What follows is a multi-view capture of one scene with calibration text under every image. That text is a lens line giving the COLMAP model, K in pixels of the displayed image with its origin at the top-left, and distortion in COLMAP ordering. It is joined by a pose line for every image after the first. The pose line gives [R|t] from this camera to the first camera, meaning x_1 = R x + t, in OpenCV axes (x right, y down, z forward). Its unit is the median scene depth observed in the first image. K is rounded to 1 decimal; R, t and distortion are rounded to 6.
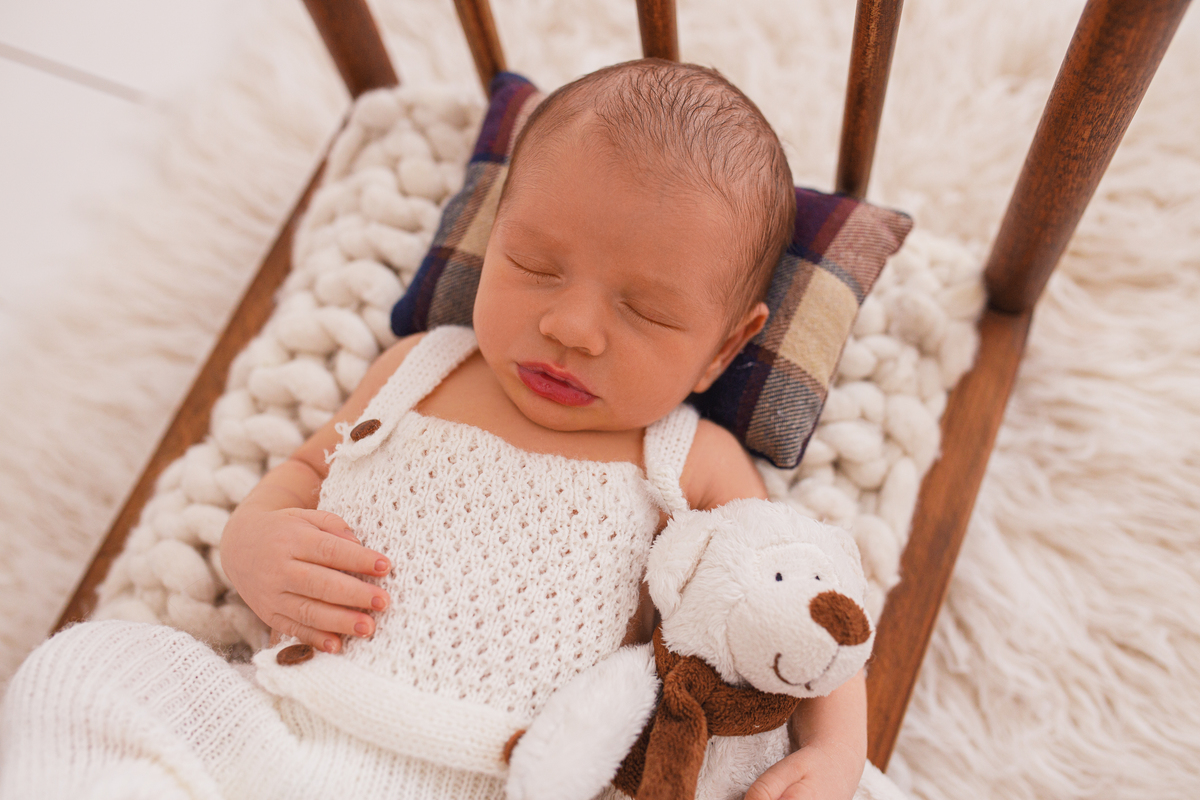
lens RADIAL K [[1181.2, 0, 600.0], [0, 1181.2, 400.0], [0, 0, 1]] dist [-0.051555, 0.016088]
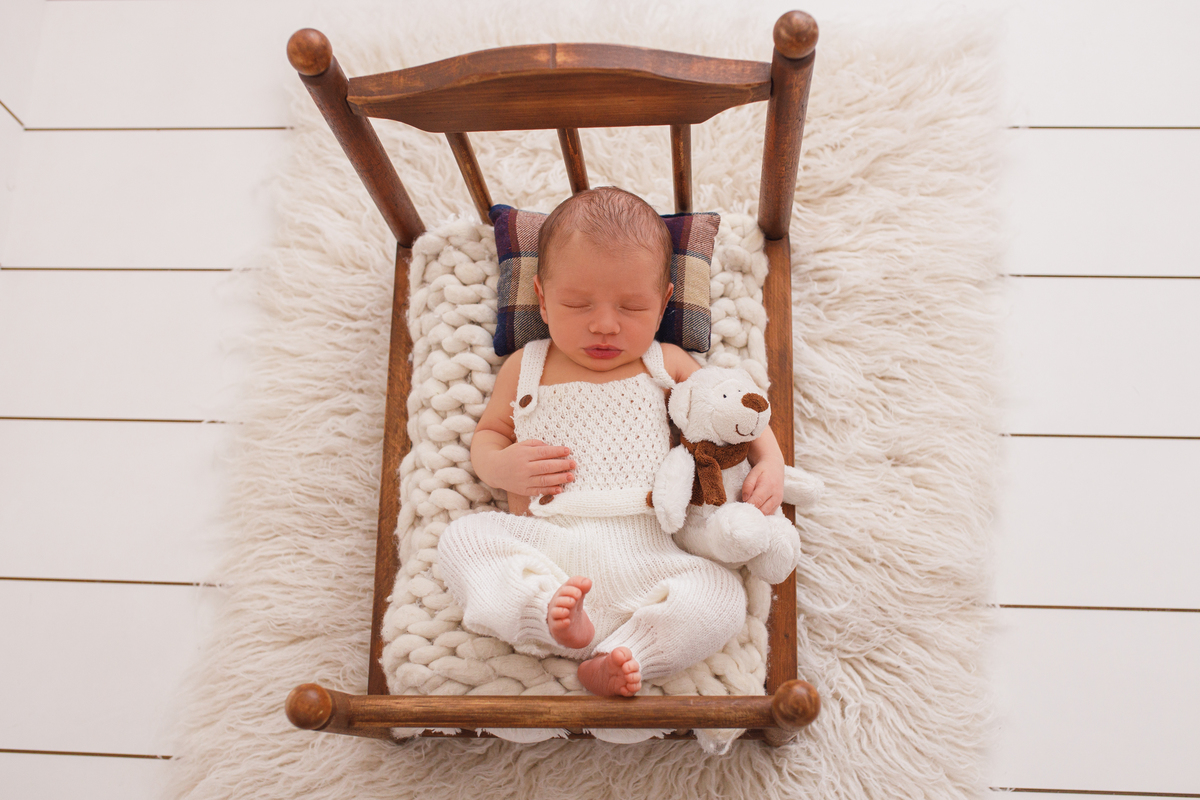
lens RADIAL K [[1331.3, 0, 595.5], [0, 1331.3, 422.7], [0, 0, 1]] dist [-0.075433, 0.000196]
pose [[0.927301, -0.349507, 0.134003, -0.417923], [0.337187, 0.935406, 0.106397, -0.153614], [-0.162534, -0.053478, 0.985253, -1.428460]]
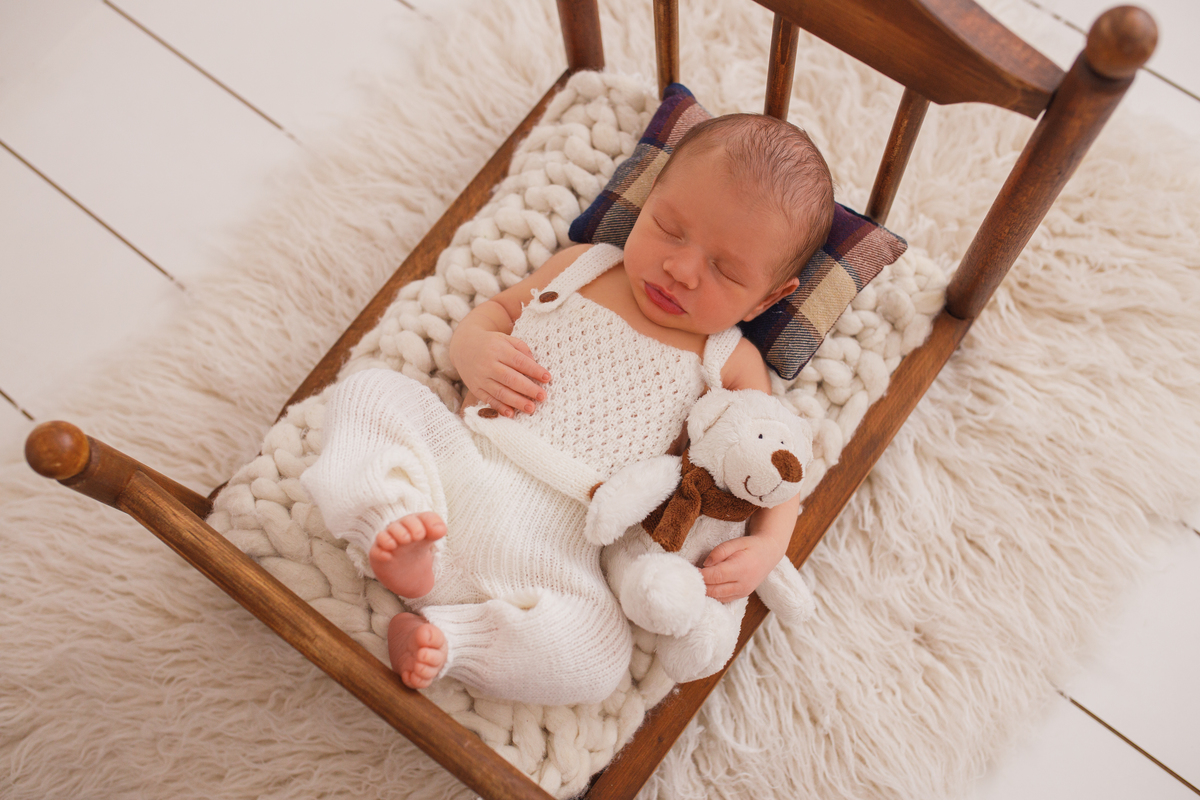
lens RADIAL K [[1181.2, 0, 600.0], [0, 1181.2, 400.0], [0, 0, 1]] dist [-0.051555, 0.016088]
pose [[0.969862, 0.241494, -0.032378, -0.035369], [-0.236066, 0.964227, 0.120574, -0.054259], [0.060338, -0.109297, 0.992176, -0.694951]]
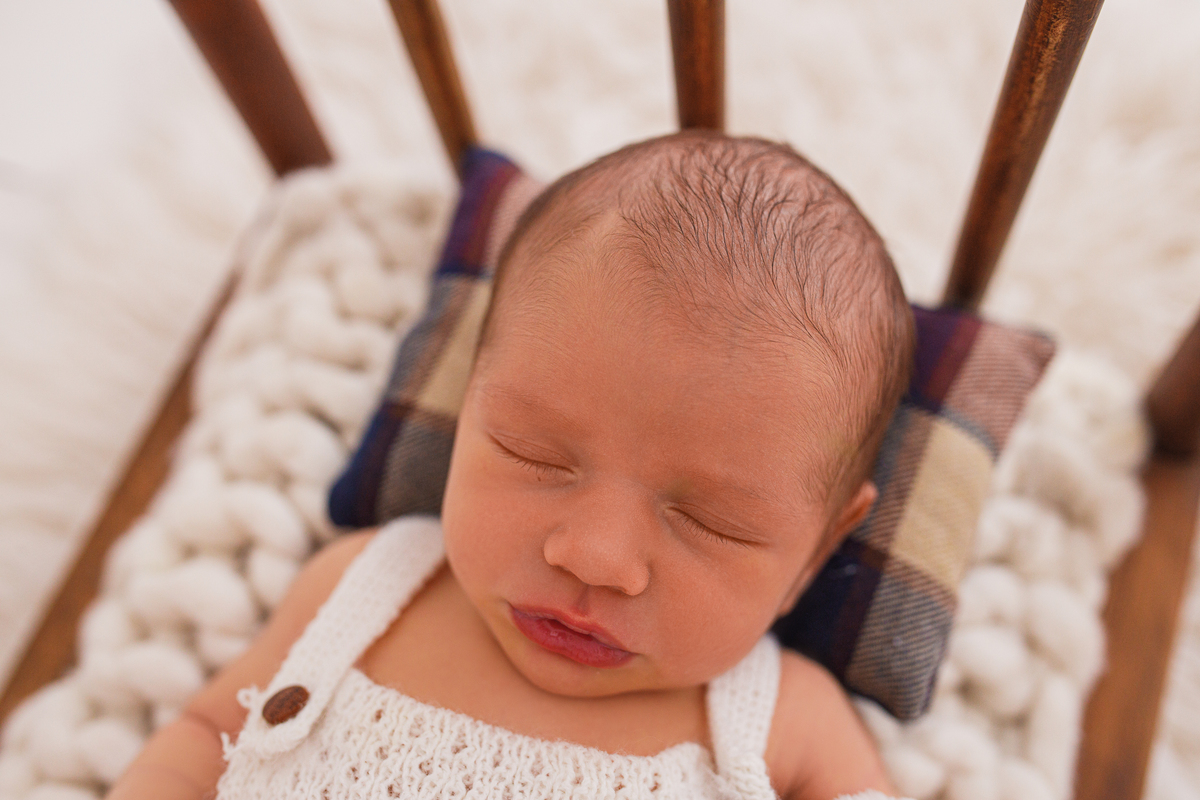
lens RADIAL K [[1224.9, 0, 620.0], [0, 1224.9, 397.0], [0, 0, 1]] dist [-0.087686, 0.008069]
pose [[0.999087, -0.030151, 0.030265, -0.026555], [0.031574, 0.998362, -0.047714, -0.106339], [-0.028777, 0.048626, 0.998402, 0.314134]]
